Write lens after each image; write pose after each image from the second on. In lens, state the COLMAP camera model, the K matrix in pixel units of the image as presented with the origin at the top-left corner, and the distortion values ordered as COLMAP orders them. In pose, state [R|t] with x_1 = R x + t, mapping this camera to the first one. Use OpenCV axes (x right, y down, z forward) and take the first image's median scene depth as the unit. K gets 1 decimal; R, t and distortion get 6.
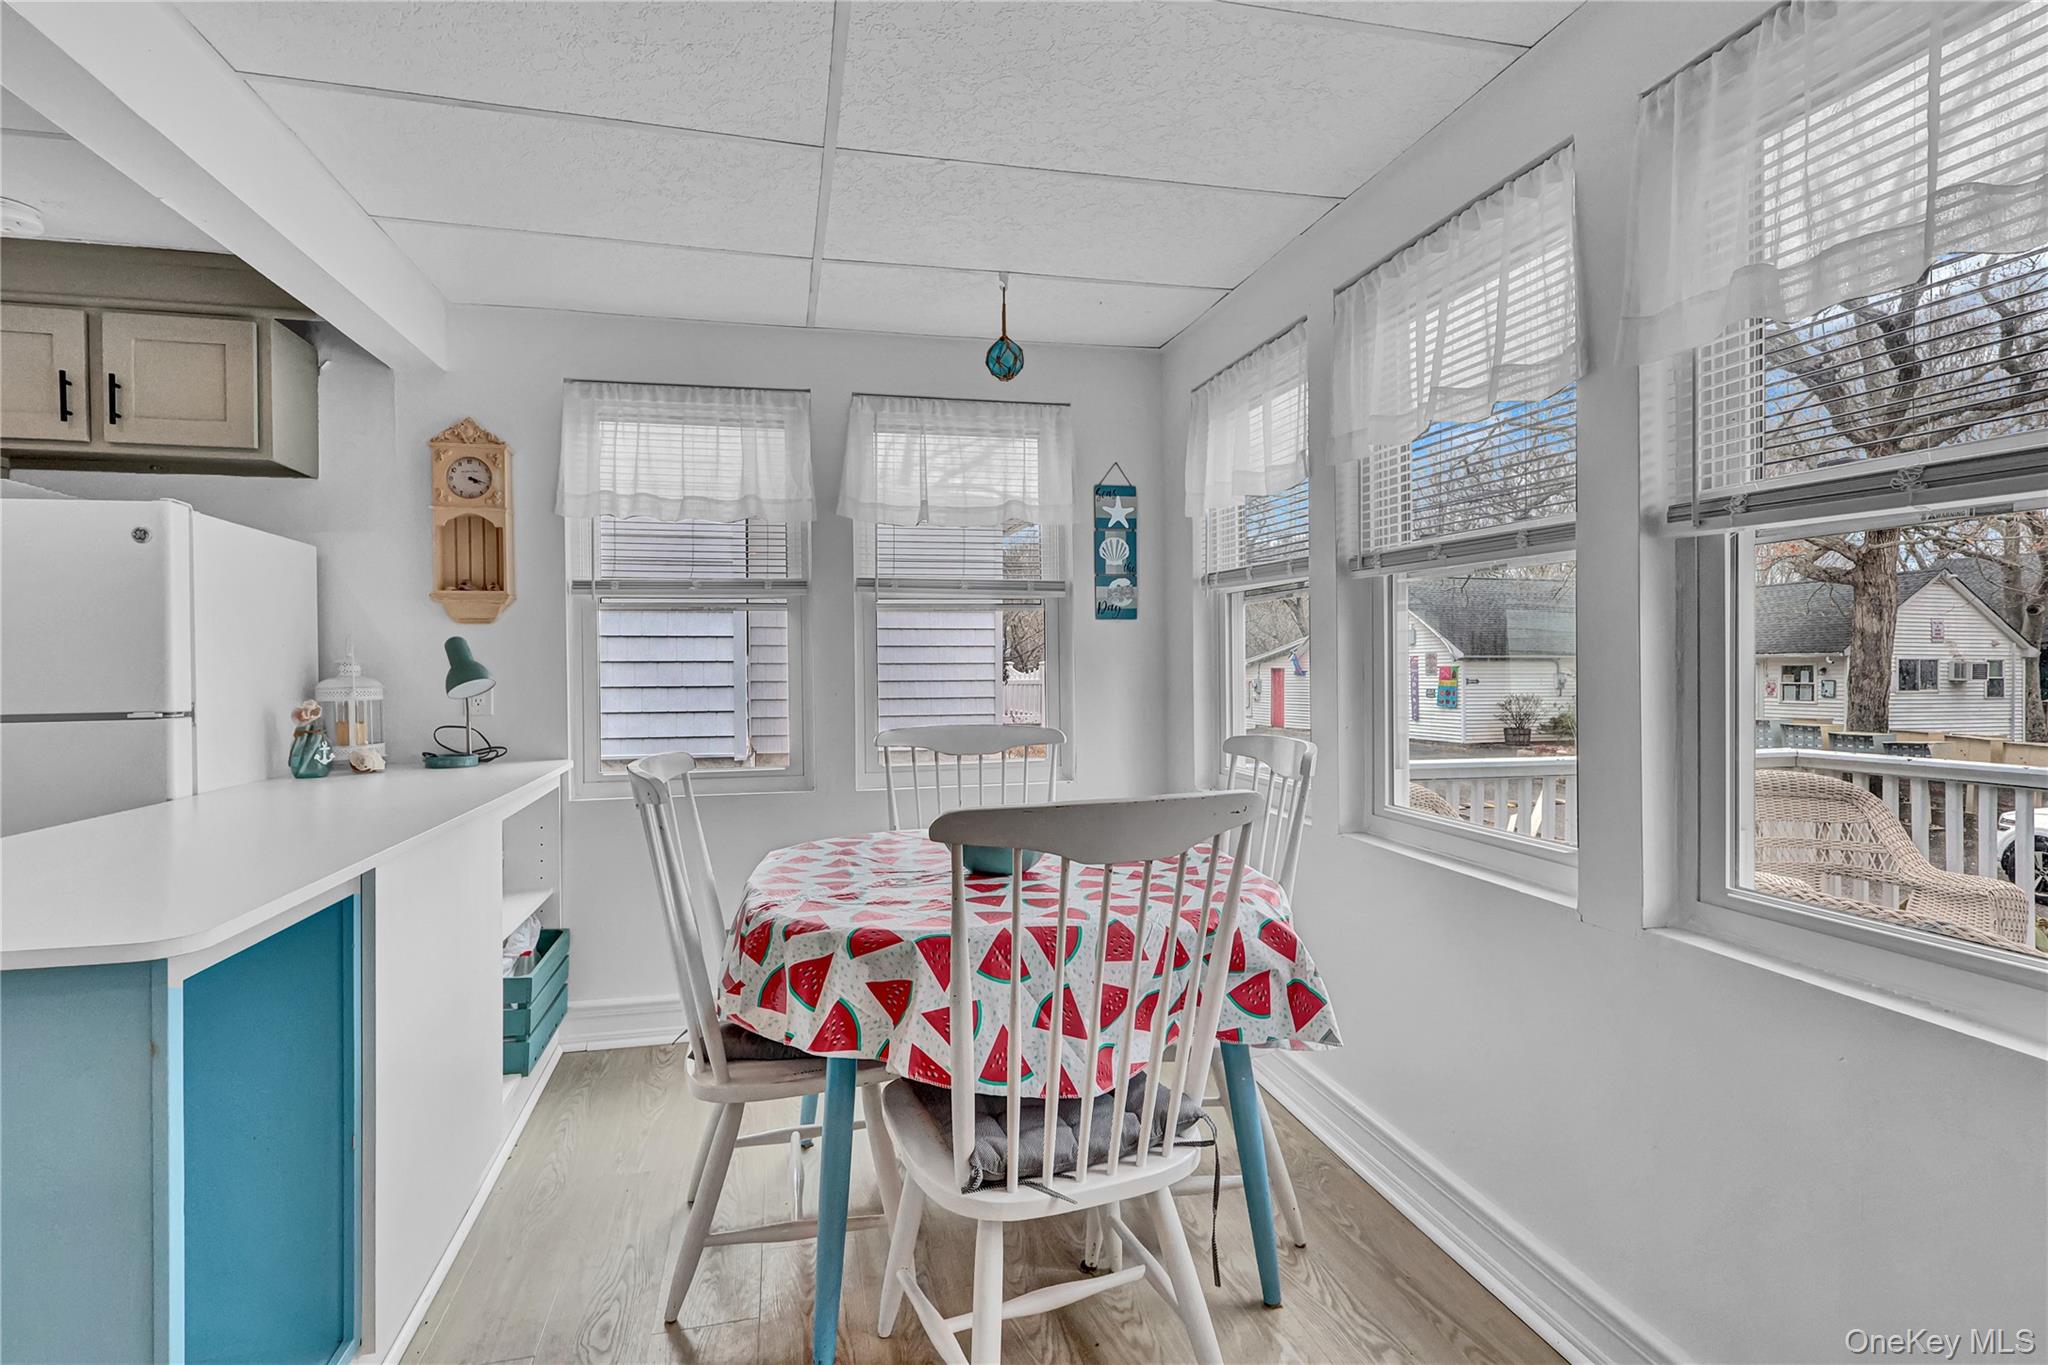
lens RADIAL K [[1015.8, 0, 1026.6], [0, 1015.8, 673.1], [0, 0, 1]] dist [-0.001556, 0.000070]
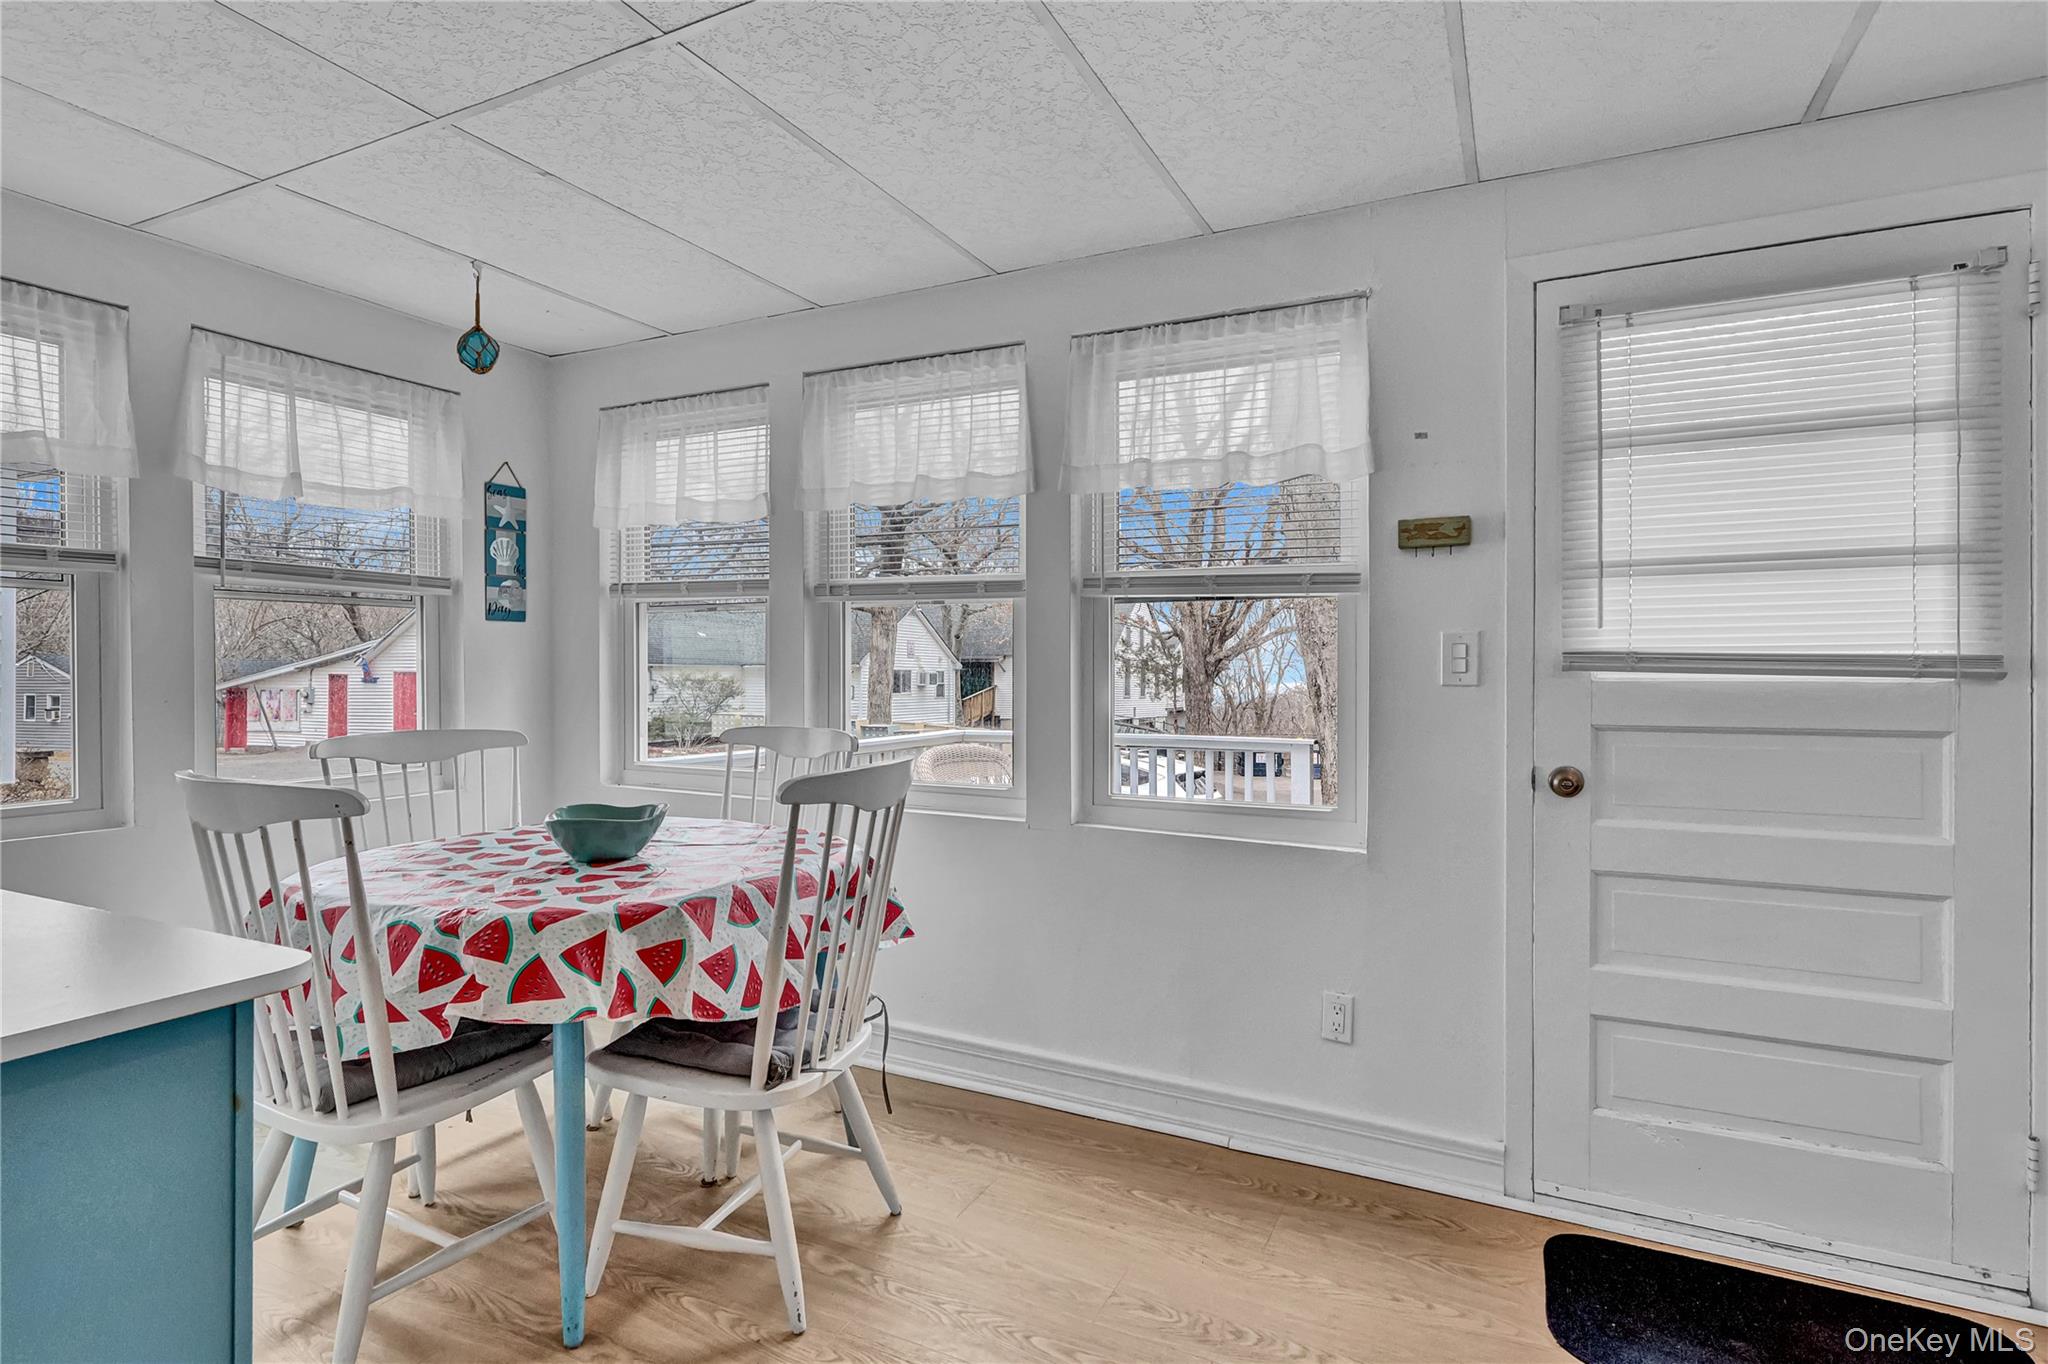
lens RADIAL K [[1015.8, 0, 1026.6], [0, 1015.8, 672.6], [0, 0, 1]] dist [-0.001556, 0.000070]
pose [[0.644054, 0.005842, 0.764957, -0.341271], [0.000233, 0.999969, -0.007833, 0.004703], [-0.764980, 0.005223, 0.644033, -0.018200]]
